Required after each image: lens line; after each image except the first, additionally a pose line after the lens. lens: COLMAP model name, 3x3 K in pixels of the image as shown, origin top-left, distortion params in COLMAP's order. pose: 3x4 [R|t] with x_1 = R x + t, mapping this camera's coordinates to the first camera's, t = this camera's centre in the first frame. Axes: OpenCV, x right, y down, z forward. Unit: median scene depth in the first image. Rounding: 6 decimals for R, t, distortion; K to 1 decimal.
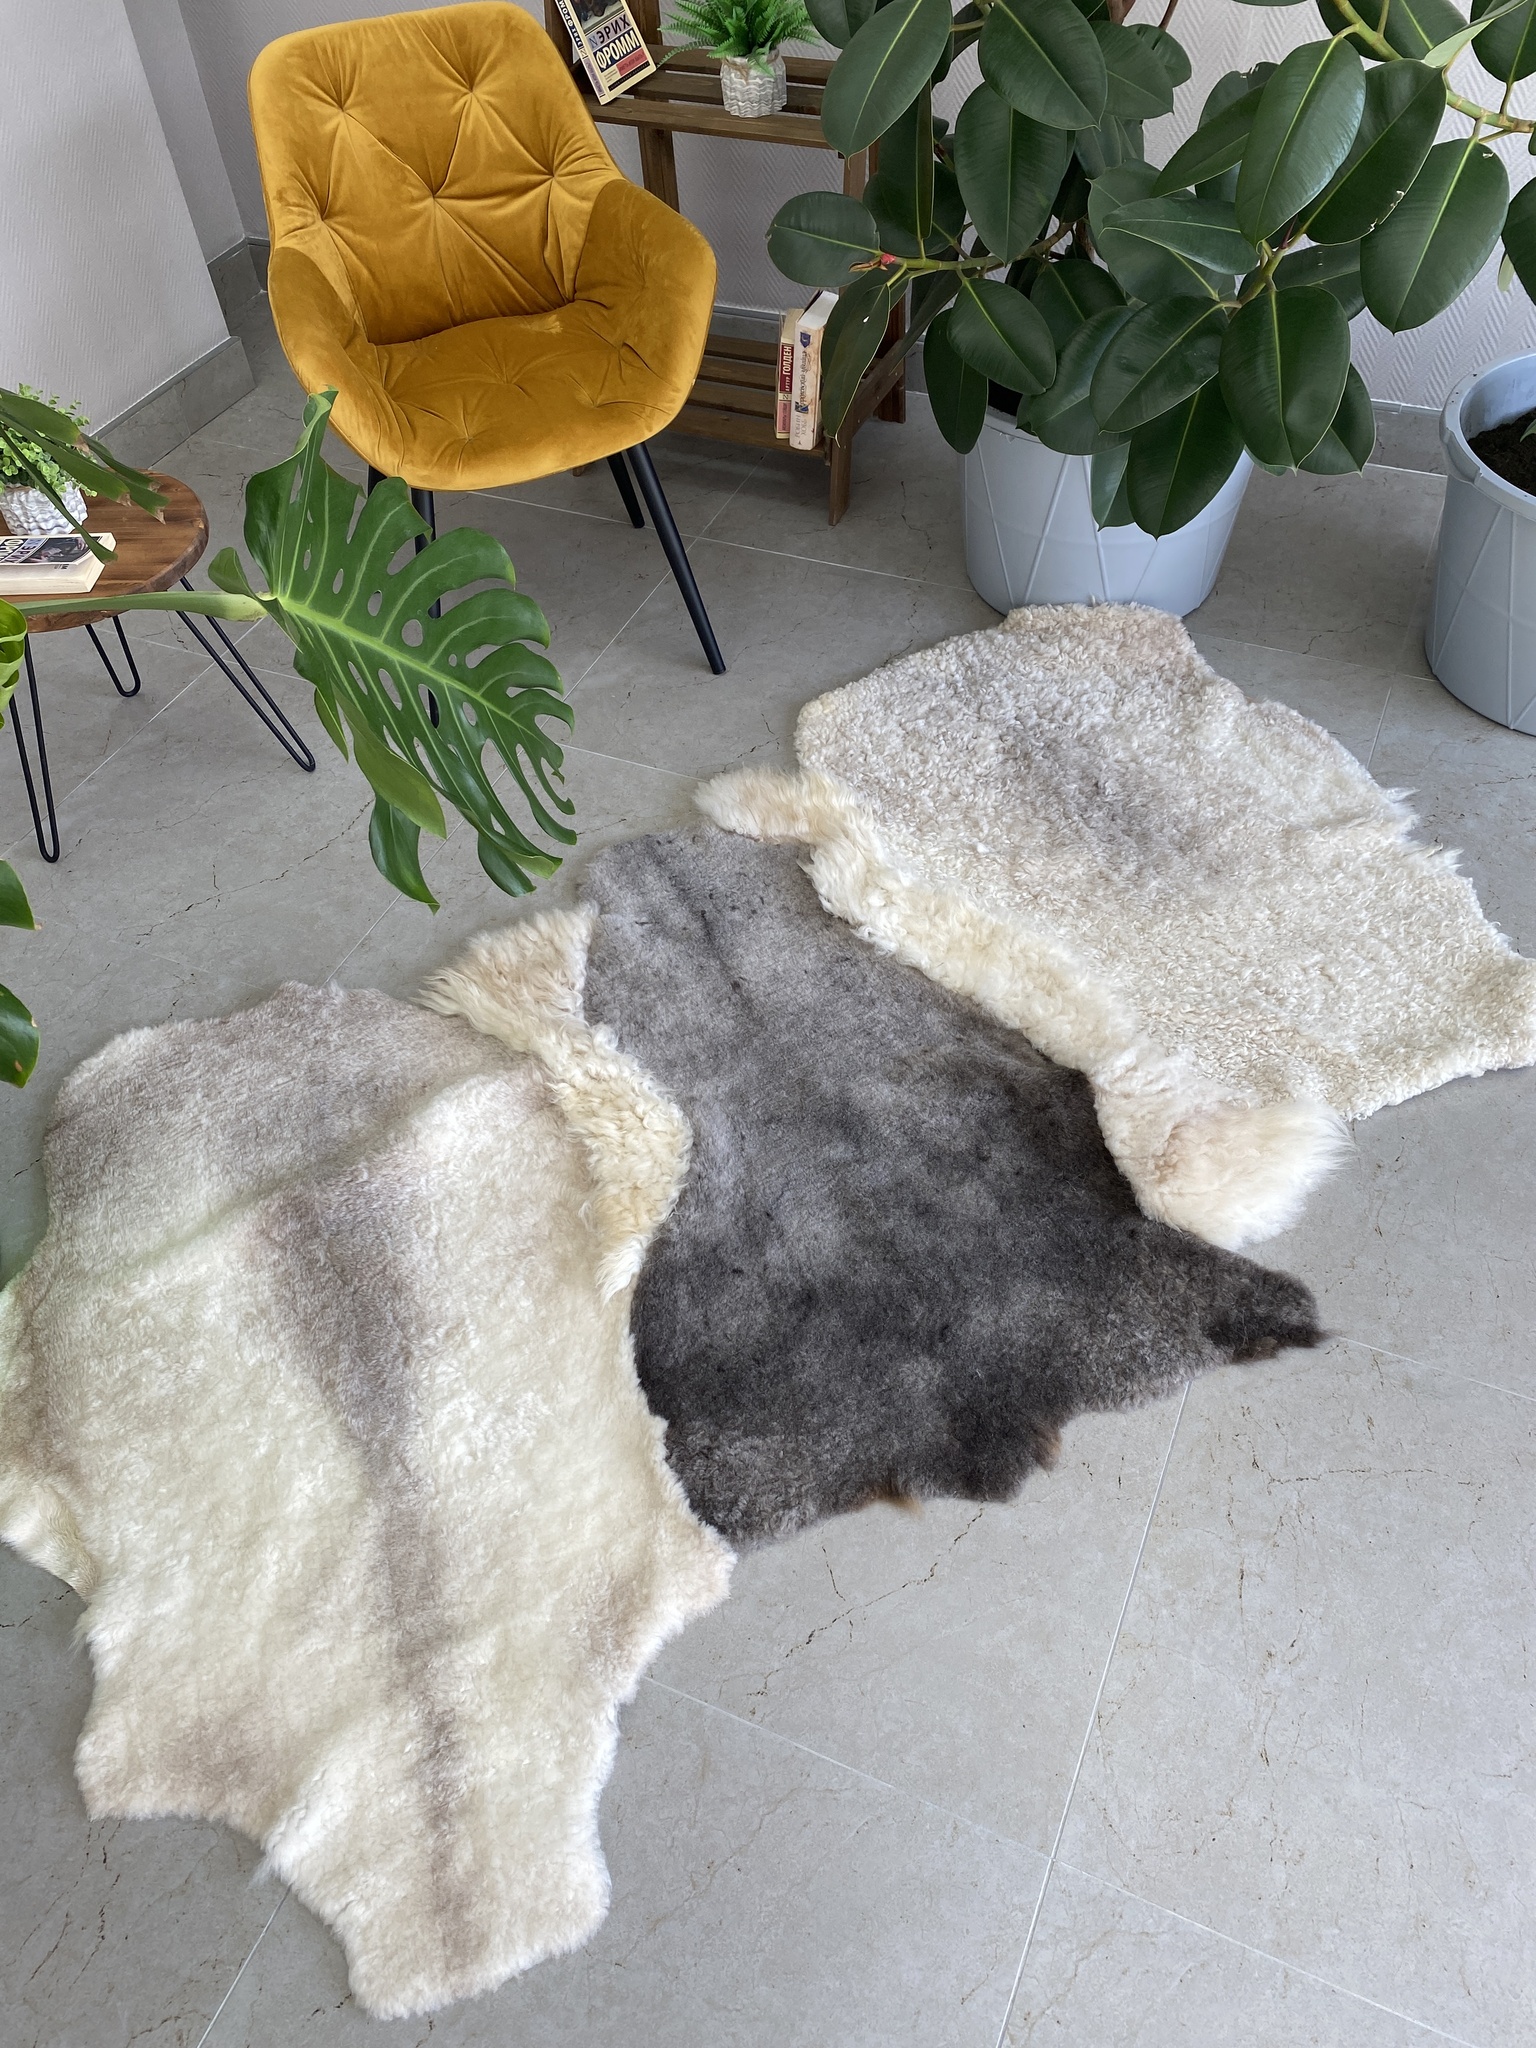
lens RADIAL K [[1579.0, 0, 762.5], [0, 1579.0, 1006.7], [0, 0, 1]] dist [0.021699, -0.023280]
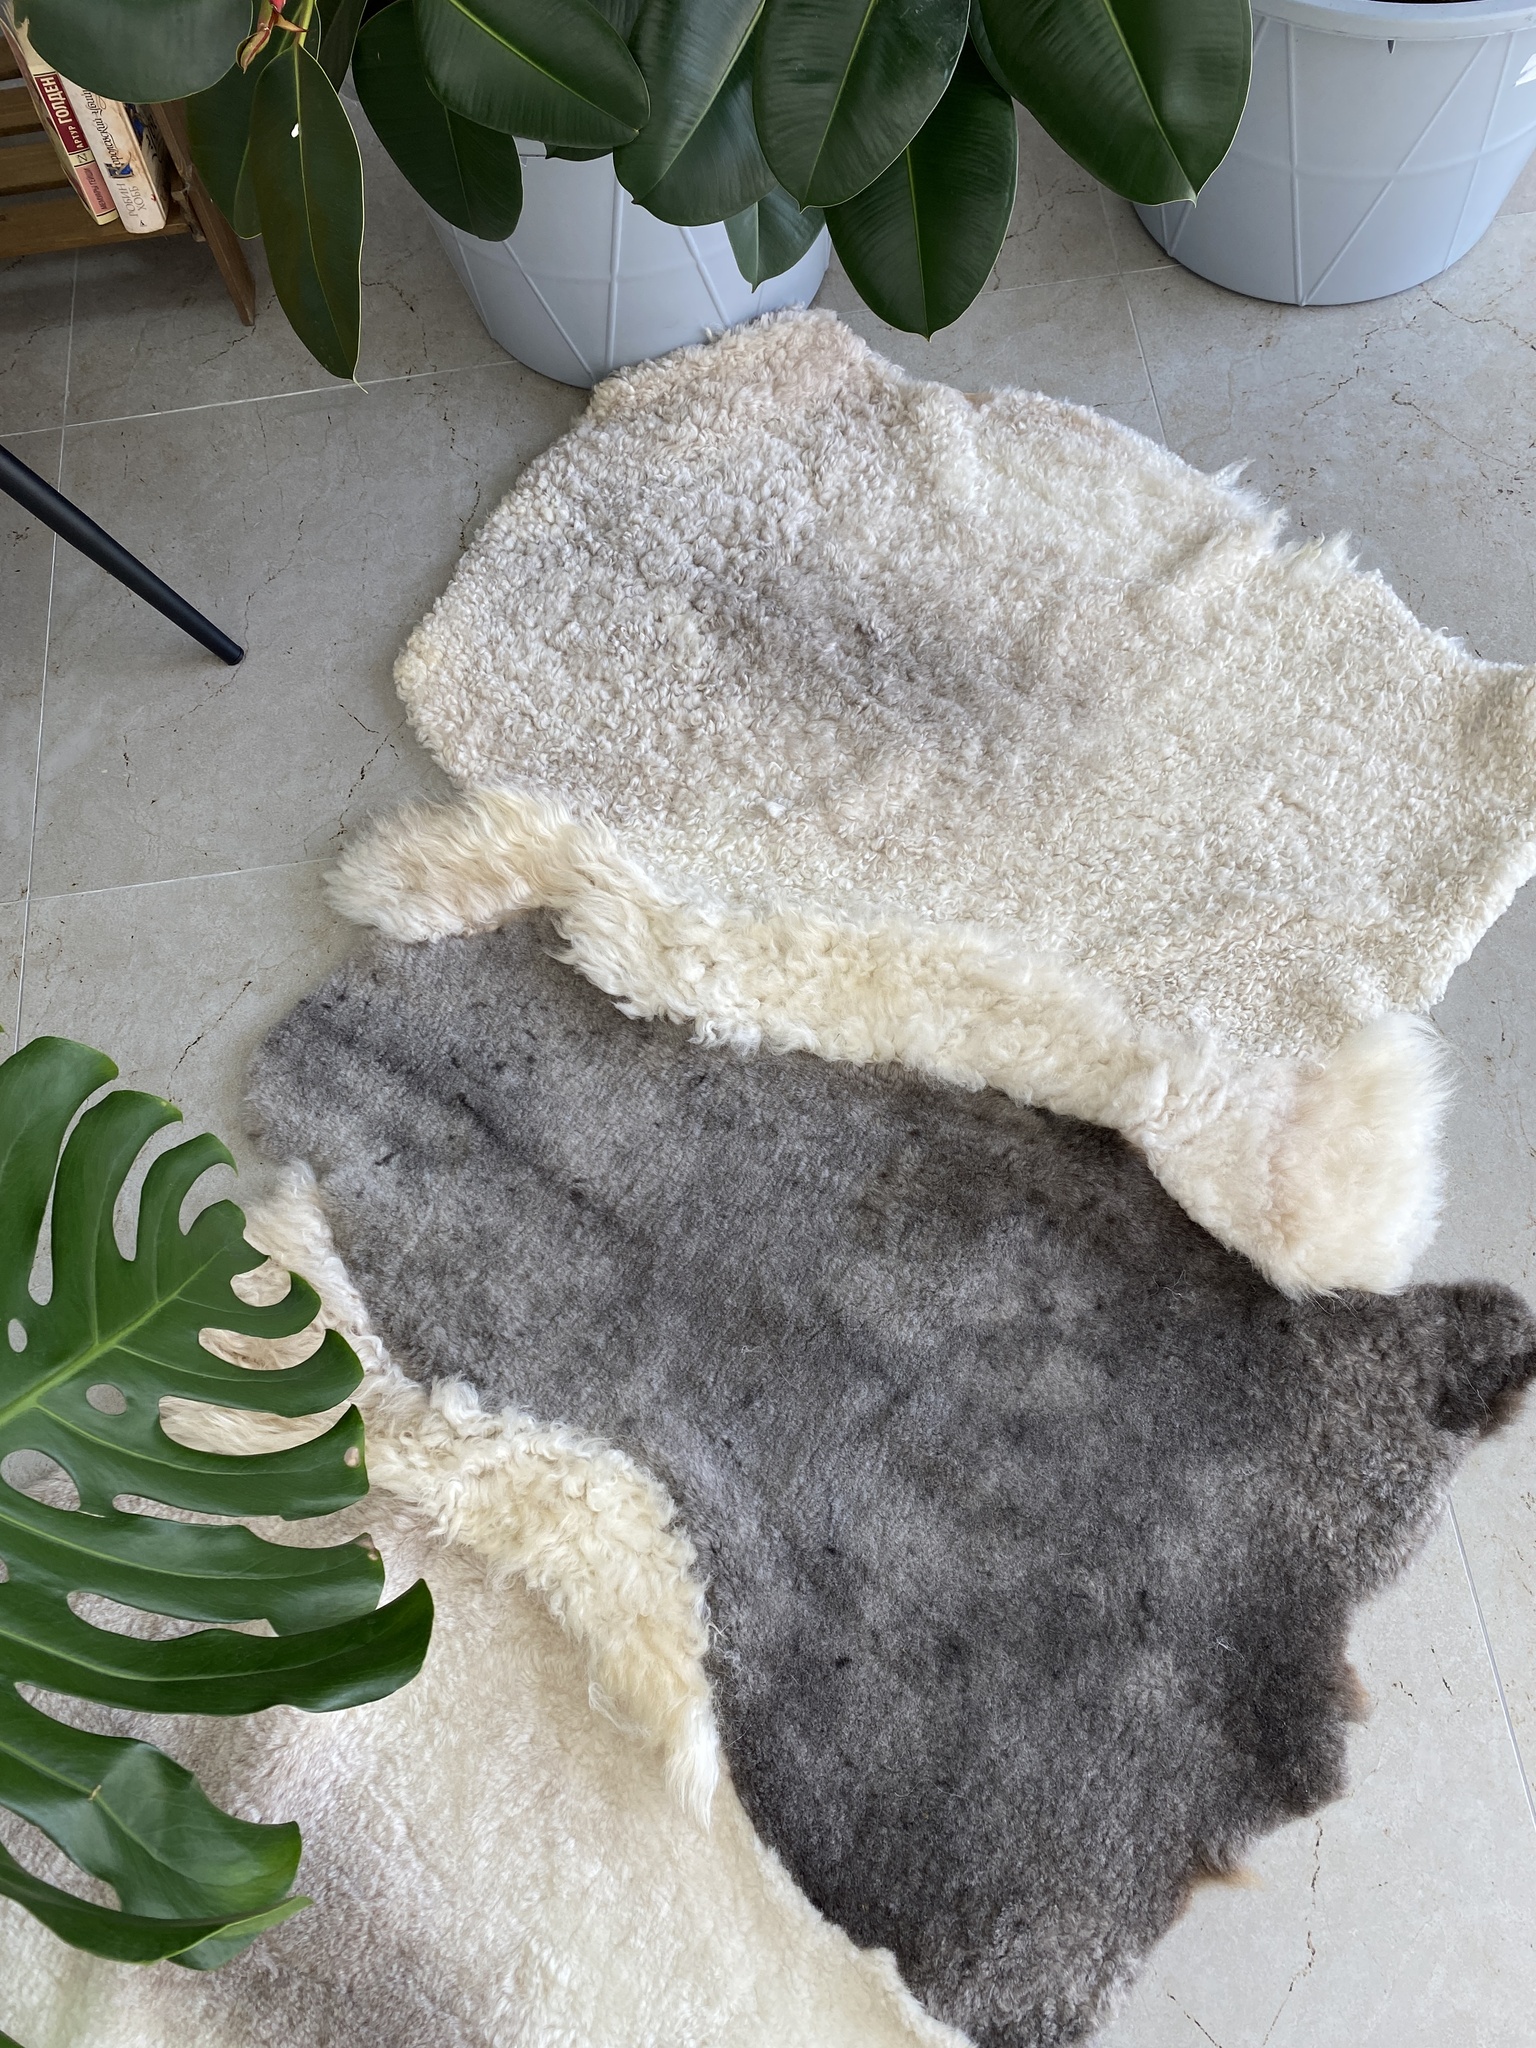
lens RADIAL K [[1579.0, 0, 786.2], [0, 1579.0, 1002.4], [0, 0, 1]] dist [0.021699, -0.023280]
pose [[0.861097, -0.473323, 0.185681, -0.028959], [0.392352, 0.850863, 0.349418, -0.323281], [-0.323377, -0.228030, 0.918384, 0.422874]]
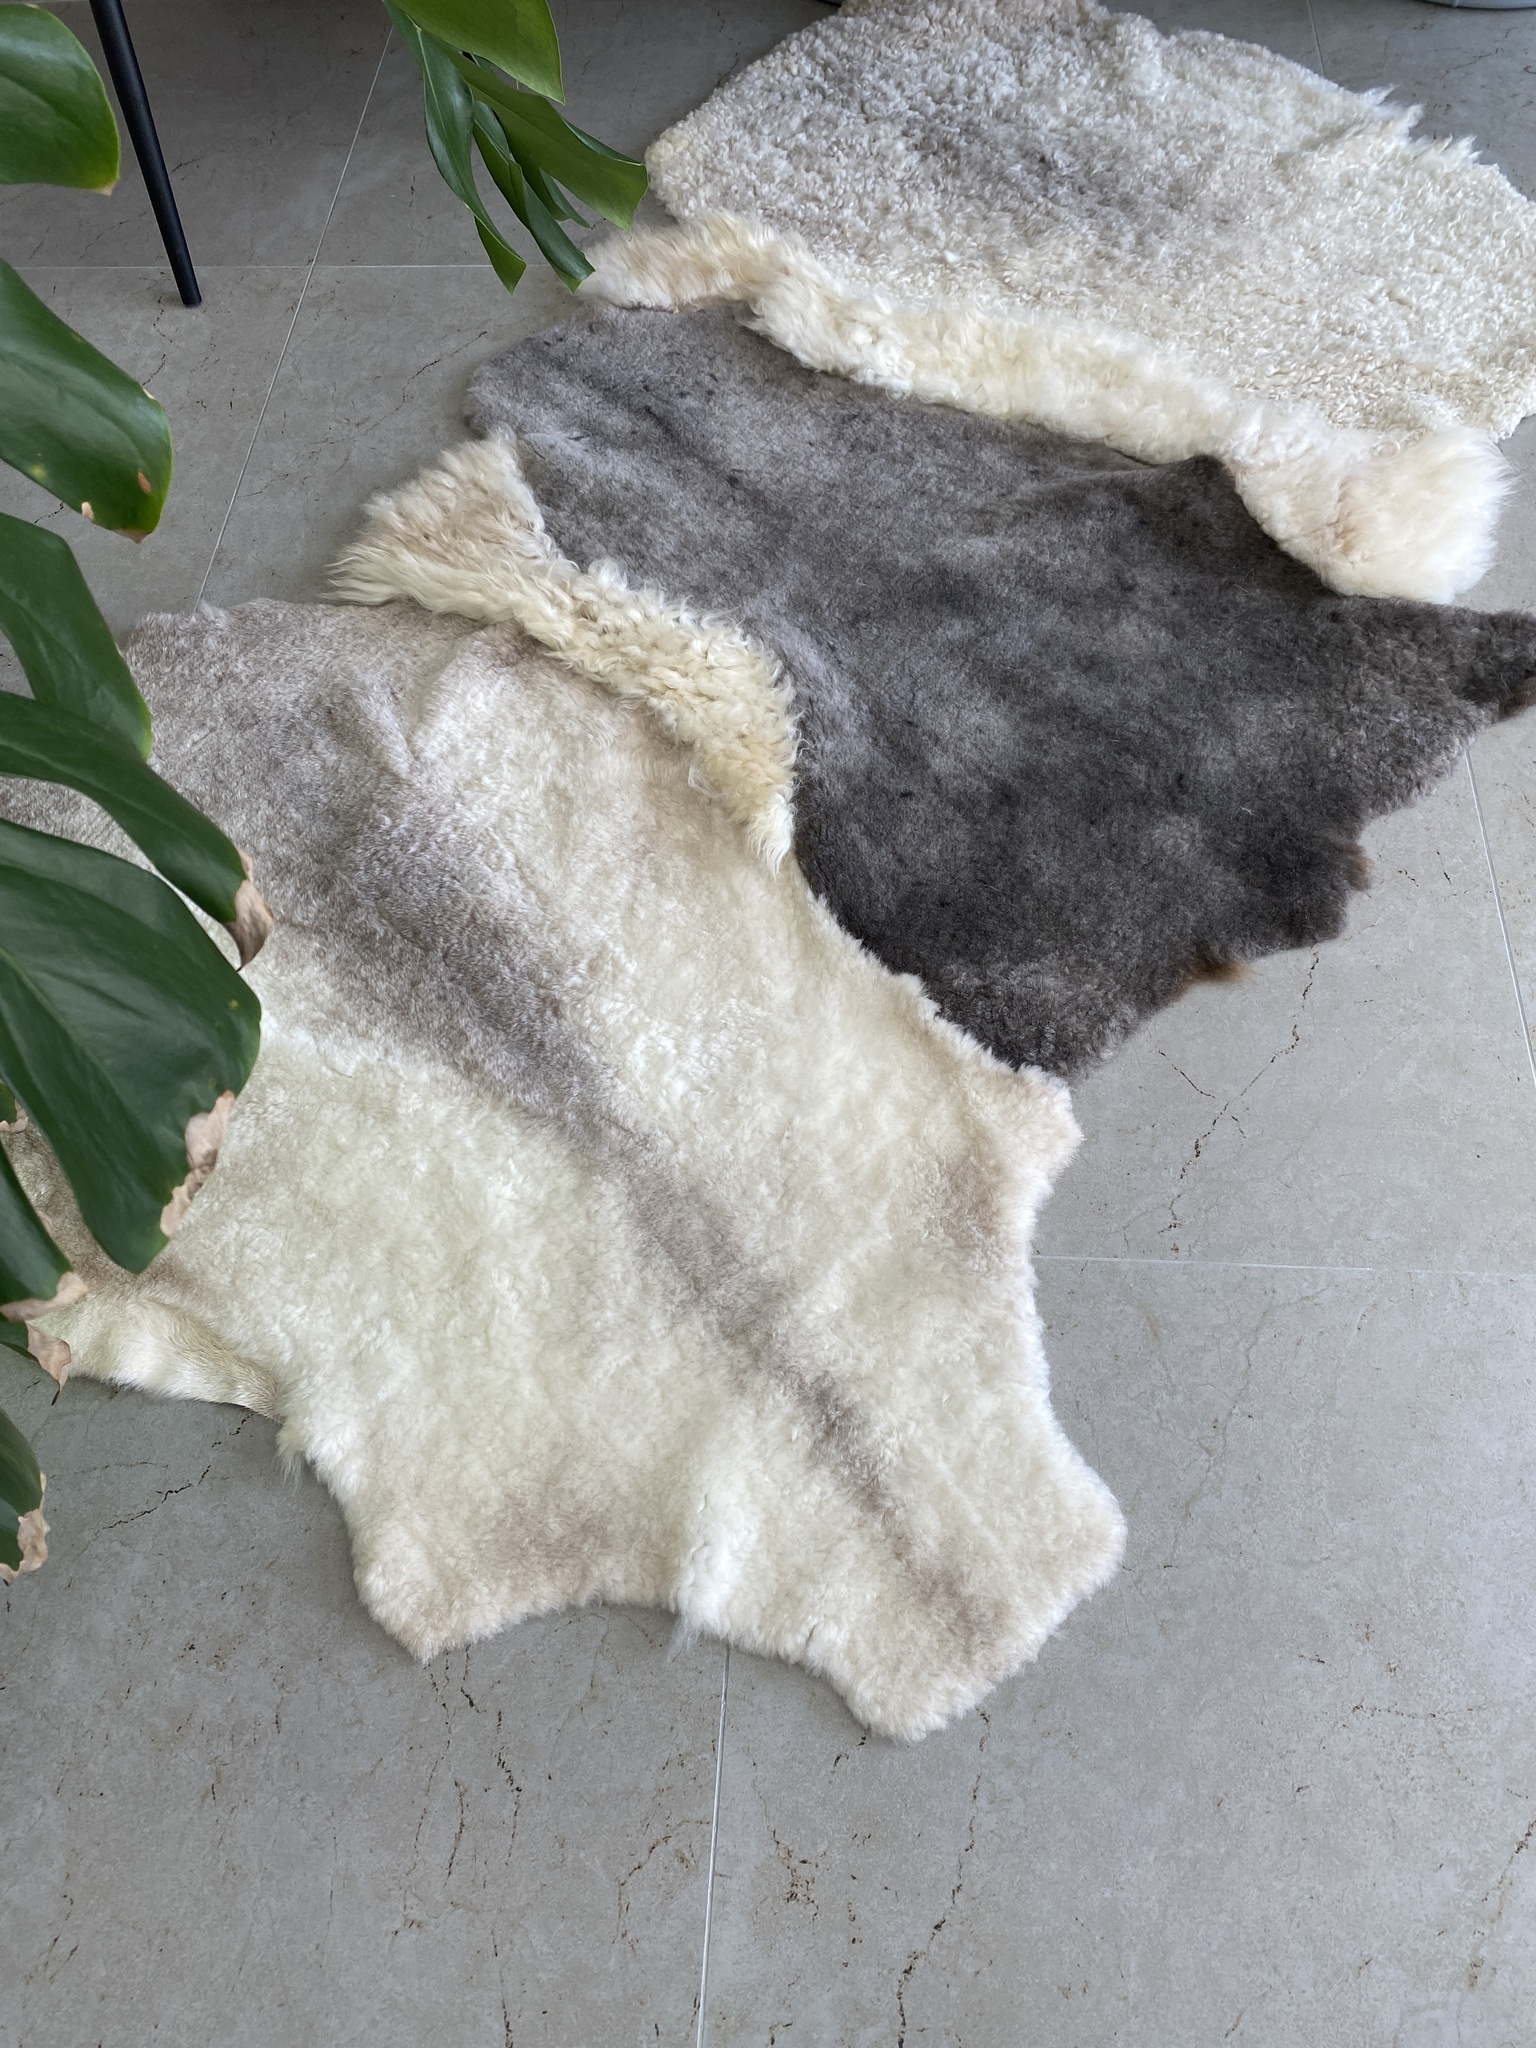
lens RADIAL K [[1579.0, 0, 779.2], [0, 1579.0, 1014.4], [0, 0, 1]] dist [0.021699, -0.023280]
pose [[0.936575, -0.292906, 0.192439, -0.254436], [0.253771, 0.945498, 0.204044, 0.093947], [-0.241716, -0.142267, 0.959861, 0.235020]]
